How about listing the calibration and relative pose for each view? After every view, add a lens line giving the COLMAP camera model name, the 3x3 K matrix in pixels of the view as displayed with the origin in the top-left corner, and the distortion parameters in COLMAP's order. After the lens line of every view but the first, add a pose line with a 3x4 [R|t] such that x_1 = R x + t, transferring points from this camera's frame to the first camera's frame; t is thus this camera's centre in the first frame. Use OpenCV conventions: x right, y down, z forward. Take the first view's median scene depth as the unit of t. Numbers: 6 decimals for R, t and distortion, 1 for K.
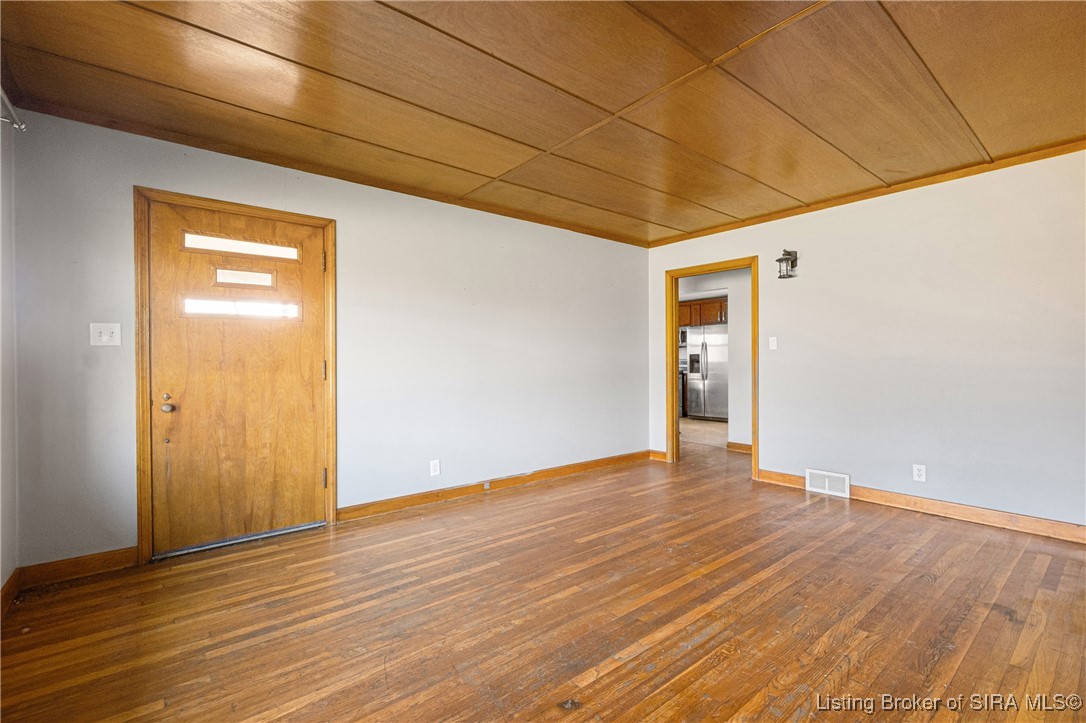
lens RADIAL K [[479.4, 0, 538.1], [0, 479.4, 362.5], [0, 0, 1]] dist [-0.003981, 0.000412]
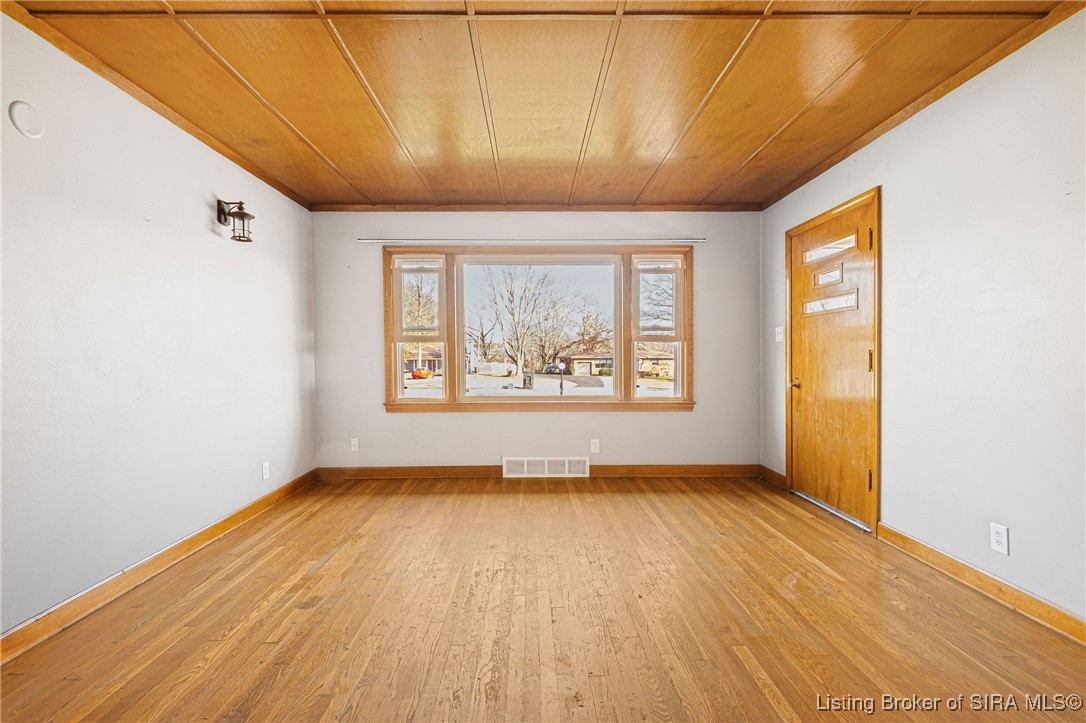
lens RADIAL K [[479.4, 0, 539.0], [0, 479.4, 363.5], [0, 0, 1]] dist [-0.003981, 0.000412]
pose [[-0.619443, 0.018097, -0.784833, 0.746230], [0.005835, 0.999813, 0.018449, 0.002192], [0.785020, 0.006849, -0.619433, 1.244684]]
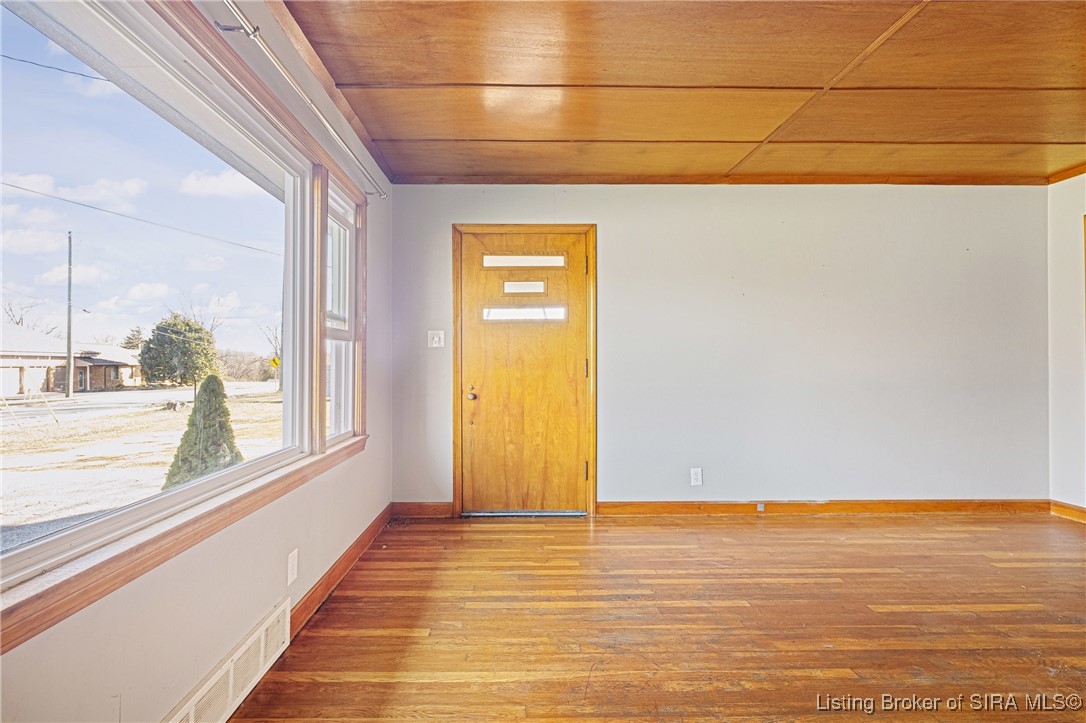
lens RADIAL K [[479.4, 0, 527.7], [0, 479.4, 358.2], [0, 0, 1]] dist [-0.003981, 0.000412]
pose [[0.785586, 0.000274, -0.618753, 0.119121], [-0.004368, 0.999977, -0.005103, 0.000211], [0.618737, 0.006711, 0.785569, 0.102867]]
